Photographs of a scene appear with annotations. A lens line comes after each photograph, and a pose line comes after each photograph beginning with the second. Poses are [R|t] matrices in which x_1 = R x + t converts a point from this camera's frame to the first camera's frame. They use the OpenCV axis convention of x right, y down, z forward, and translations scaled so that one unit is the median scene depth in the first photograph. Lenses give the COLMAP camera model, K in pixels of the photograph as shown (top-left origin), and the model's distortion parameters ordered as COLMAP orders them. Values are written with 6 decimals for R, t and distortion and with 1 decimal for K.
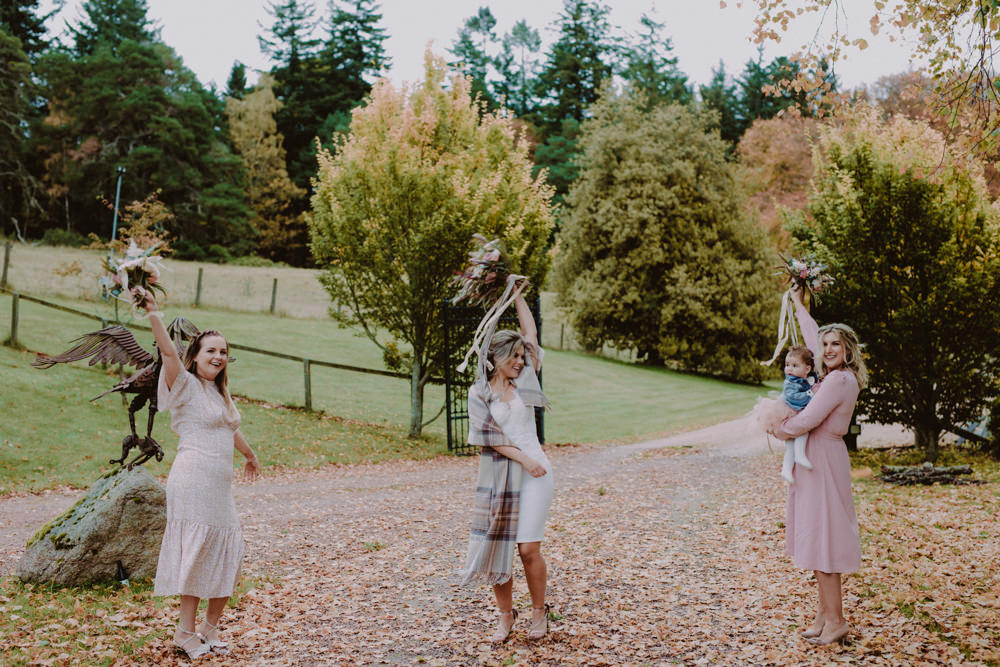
lens RADIAL K [[1374.8, 0, 500.0], [0, 1374.8, 333.5], [0, 0, 1]] dist [0.000750, -0.001437]
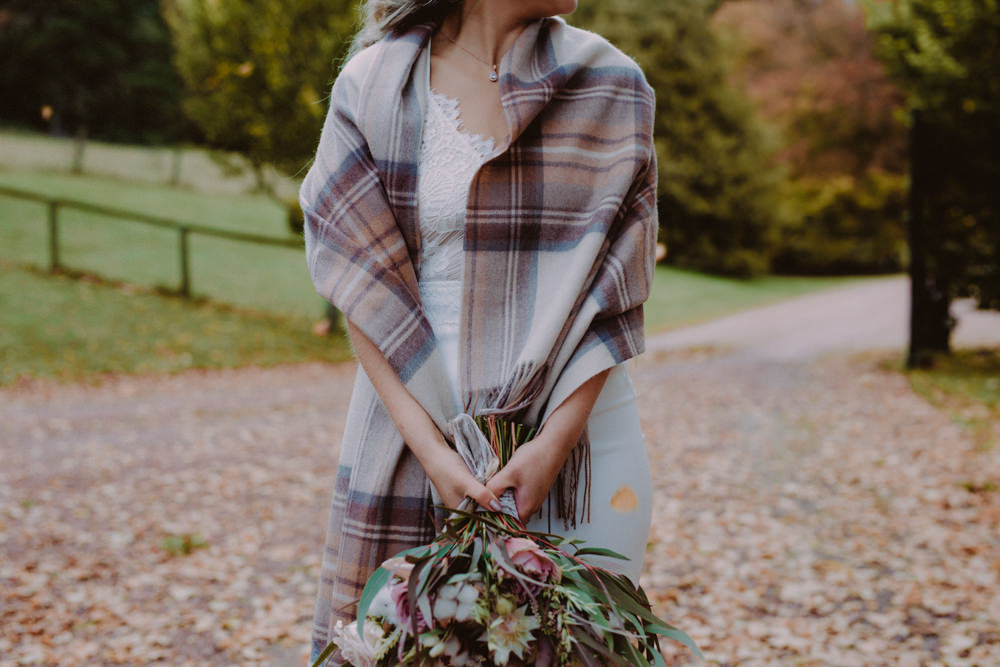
lens RADIAL K [[1374.8, 0, 500.0], [0, 1374.8, 333.5], [0, 0, 1]] dist [0.000750, -0.001437]
pose [[0.999366, 0.002874, 0.035490, 0.000976], [-0.005381, 0.997480, 0.070740, 0.026567], [-0.035197, -0.070886, 0.996863, 0.297153]]
